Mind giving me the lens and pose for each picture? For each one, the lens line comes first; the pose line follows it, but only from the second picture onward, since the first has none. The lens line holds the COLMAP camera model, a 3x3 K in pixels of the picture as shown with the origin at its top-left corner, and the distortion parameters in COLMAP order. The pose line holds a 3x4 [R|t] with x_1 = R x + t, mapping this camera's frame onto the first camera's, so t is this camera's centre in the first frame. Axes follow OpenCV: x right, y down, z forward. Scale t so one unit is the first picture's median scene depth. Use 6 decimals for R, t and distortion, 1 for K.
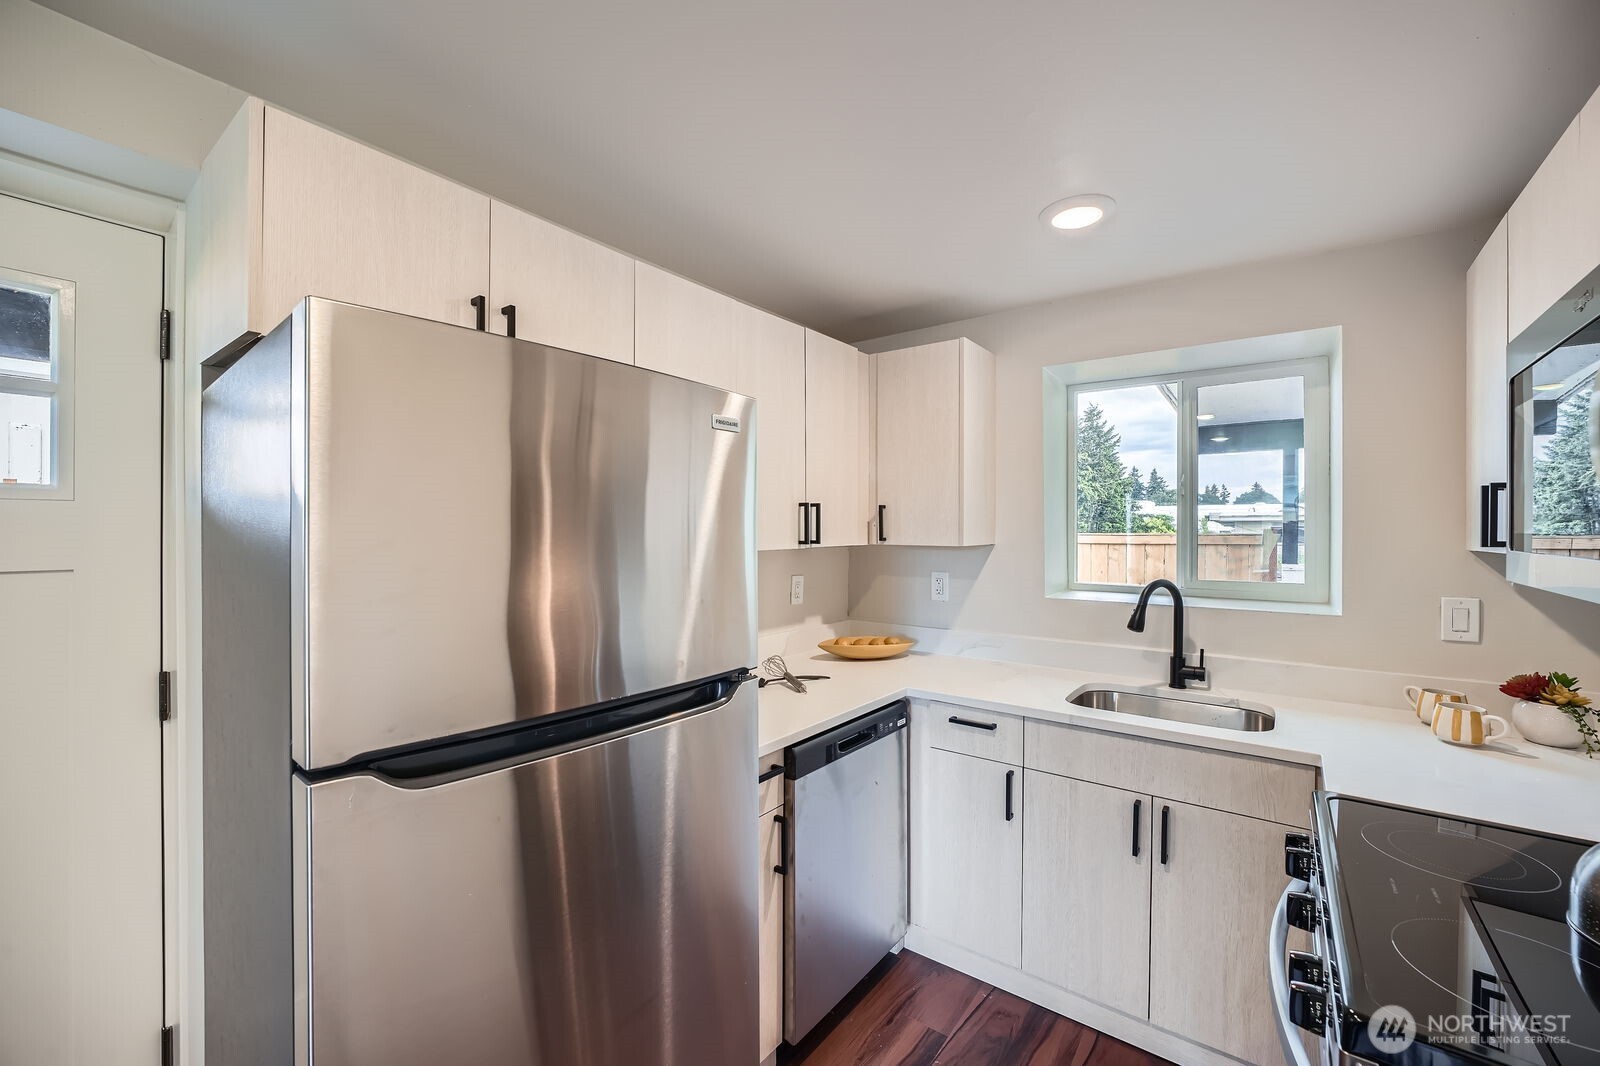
lens RADIAL K [[645.8, 0, 793.7], [0, 645.8, 532.2], [0, 0, 1]] dist [-0.008365, 0.000136]
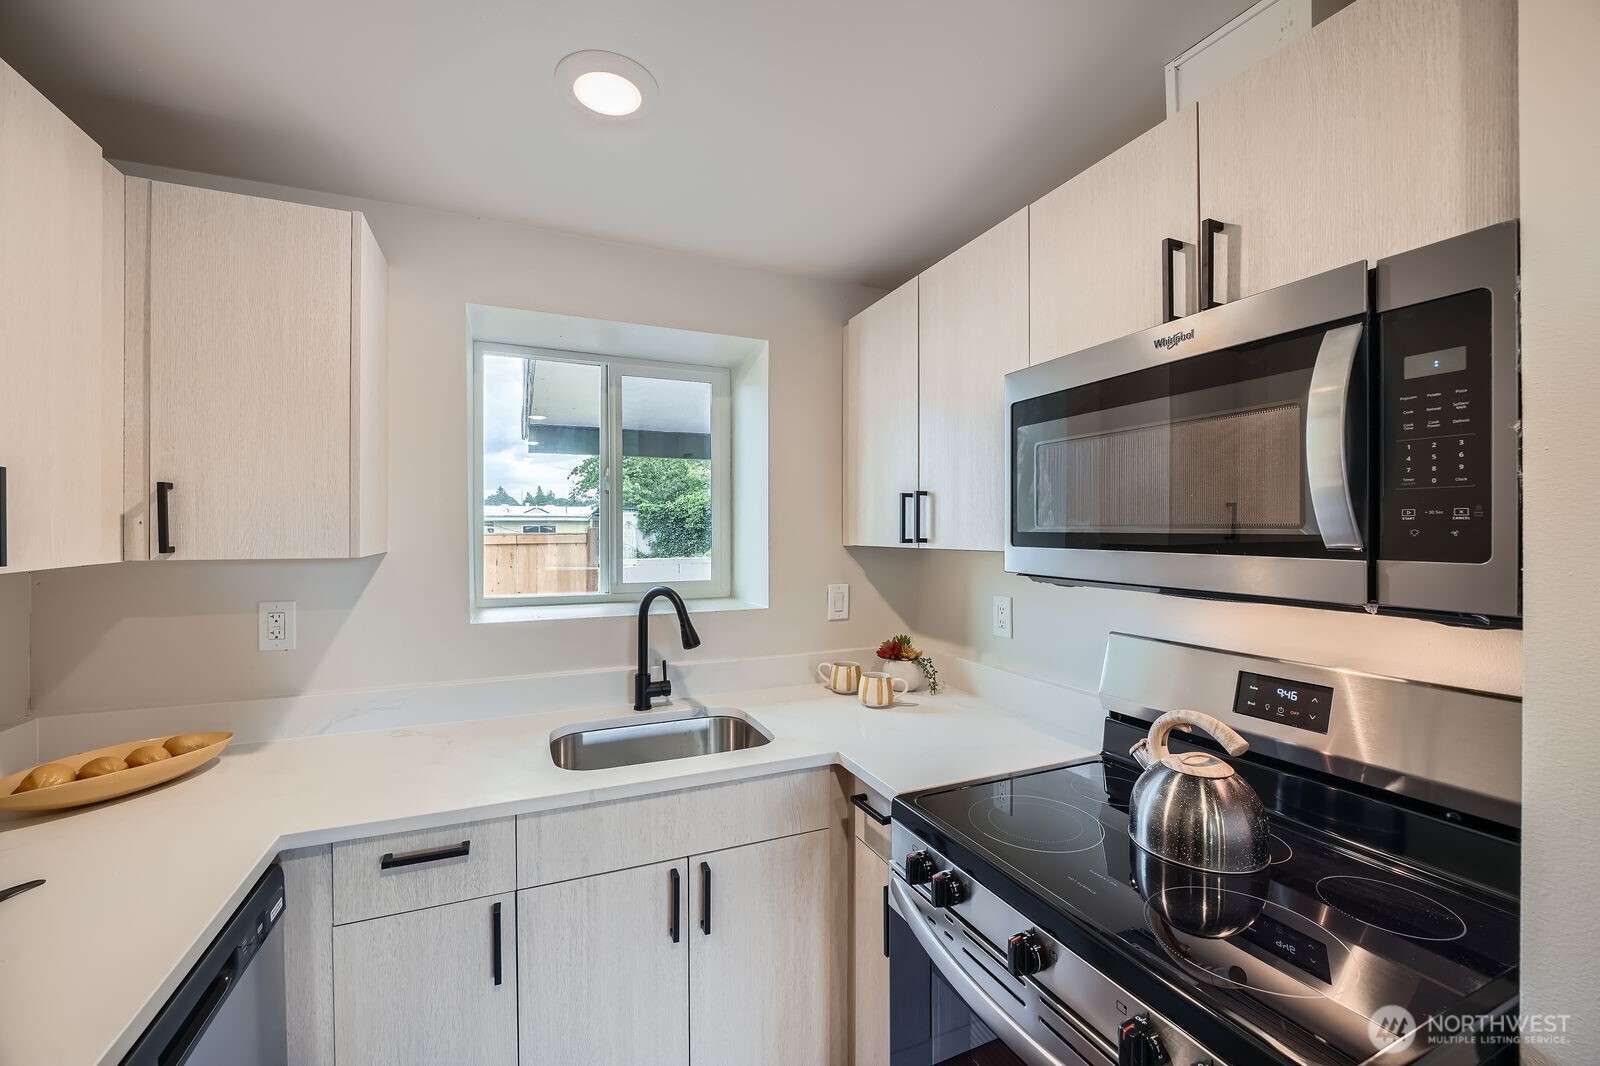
lens RADIAL K [[645.8, 0, 801.0], [0, 645.8, 532.5], [0, 0, 1]] dist [-0.008365, 0.000136]
pose [[0.490873, -0.006760, 0.871205, -0.065818], [0.005399, 0.999974, 0.004718, -0.002838], [-0.871215, 0.002388, 0.490896, 0.387736]]
